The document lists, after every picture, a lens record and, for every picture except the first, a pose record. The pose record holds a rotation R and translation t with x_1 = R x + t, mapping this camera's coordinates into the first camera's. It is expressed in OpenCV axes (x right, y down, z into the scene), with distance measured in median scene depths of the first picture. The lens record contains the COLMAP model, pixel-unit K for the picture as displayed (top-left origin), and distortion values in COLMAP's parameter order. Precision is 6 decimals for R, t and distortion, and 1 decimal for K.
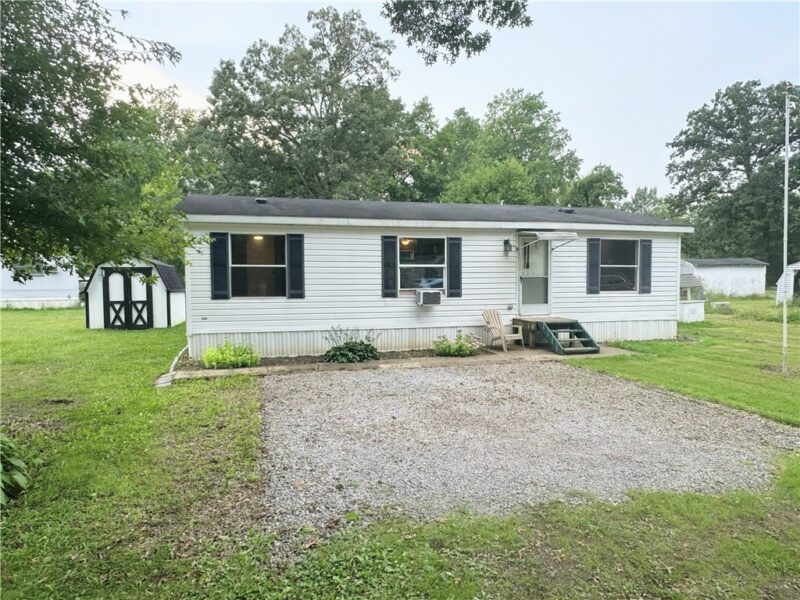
lens RADIAL K [[536.5, 0, 402.4], [0, 536.5, 295.9], [0, 0, 1]] dist [-0.010380, 0.010244]
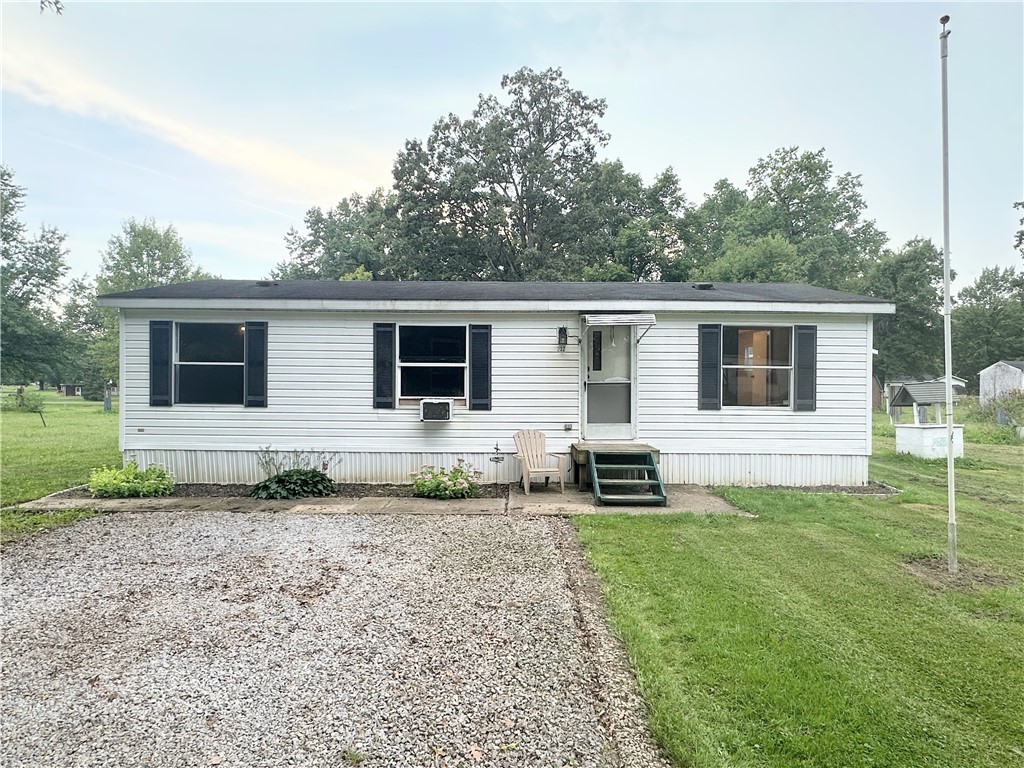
lens RADIAL K [[610.7, 0, 507.6], [0, 610.7, 380.4], [0, 0, 1]] dist [-0.002803, -0.000389]
pose [[0.964031, 0.010228, -0.265594, 0.317545], [-0.021196, 0.999035, -0.038461, -0.006199], [0.264944, 0.042707, 0.963318, 0.227614]]
